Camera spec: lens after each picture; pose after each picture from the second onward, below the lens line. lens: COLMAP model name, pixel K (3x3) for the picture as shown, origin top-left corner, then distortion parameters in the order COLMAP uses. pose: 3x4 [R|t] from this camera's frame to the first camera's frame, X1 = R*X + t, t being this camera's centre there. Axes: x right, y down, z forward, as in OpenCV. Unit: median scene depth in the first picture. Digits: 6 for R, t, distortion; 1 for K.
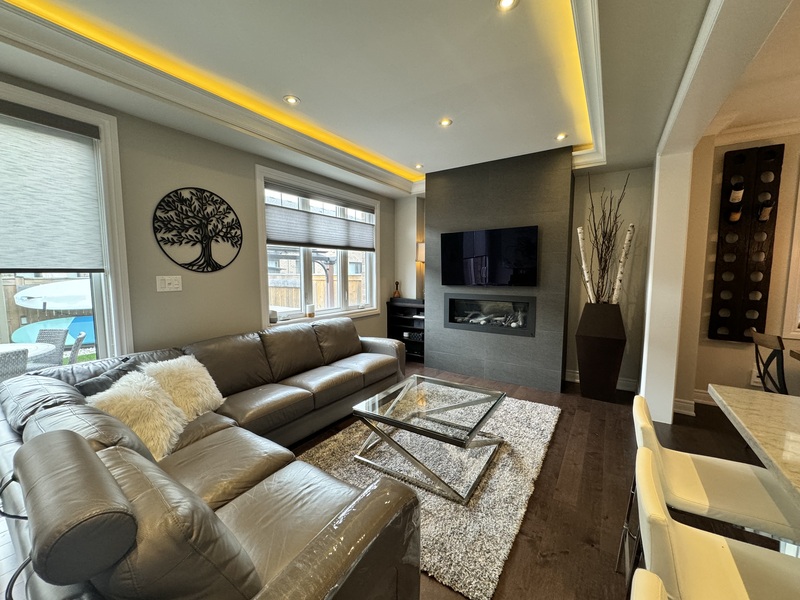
lens RADIAL K [[318.5, 0, 398.4], [0, 318.5, 299.6], [0, 0, 1]] dist [0.000767, -0.000721]
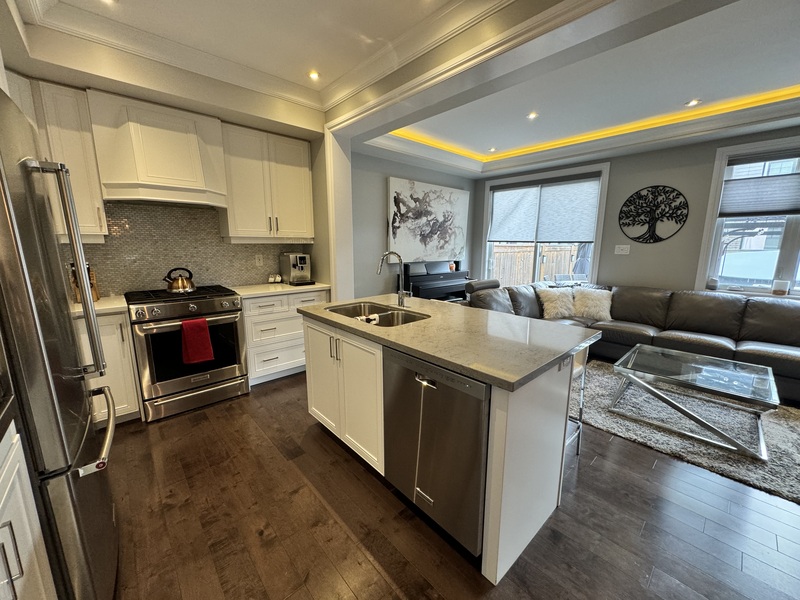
lens RADIAL K [[318.5, 0, 401.6], [0, 318.5, 300.6], [0, 0, 1]] dist [0.000767, -0.000721]
pose [[-0.237290, 0.171343, -0.956209, 1.071798], [-0.089794, 0.976239, 0.197216, -0.012582], [0.967280, 0.132659, -0.216266, 0.229621]]
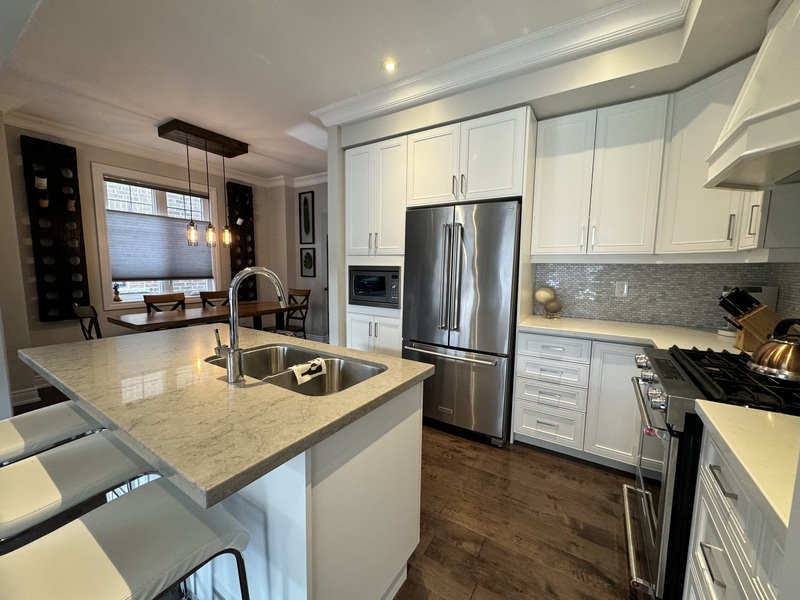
lens RADIAL K [[318.5, 0, 401.8], [0, 318.5, 299.7], [0, 0, 1]] dist [0.000767, -0.000721]
pose [[-0.028870, -0.105322, 0.994019, -0.059852], [0.076879, 0.991254, 0.107262, 0.036342], [-0.996622, 0.079516, -0.020521, -0.140493]]
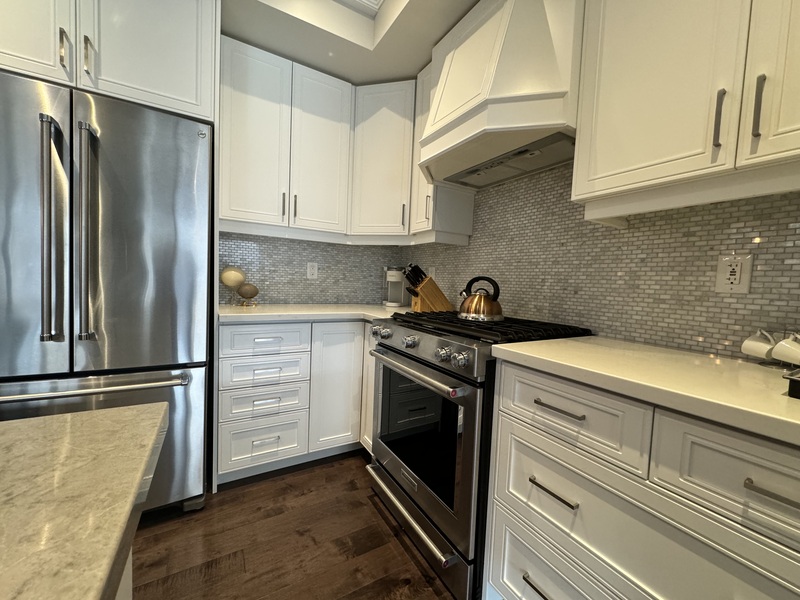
lens RADIAL K [[318.5, 0, 399.4], [0, 318.5, 300.0], [0, 0, 1]] dist [0.000767, -0.000721]
pose [[-0.900219, -0.065057, 0.430550, 0.205943], [-0.005966, 0.990526, 0.137197, 0.105493], [-0.435396, 0.120939, -0.892078, -0.097862]]
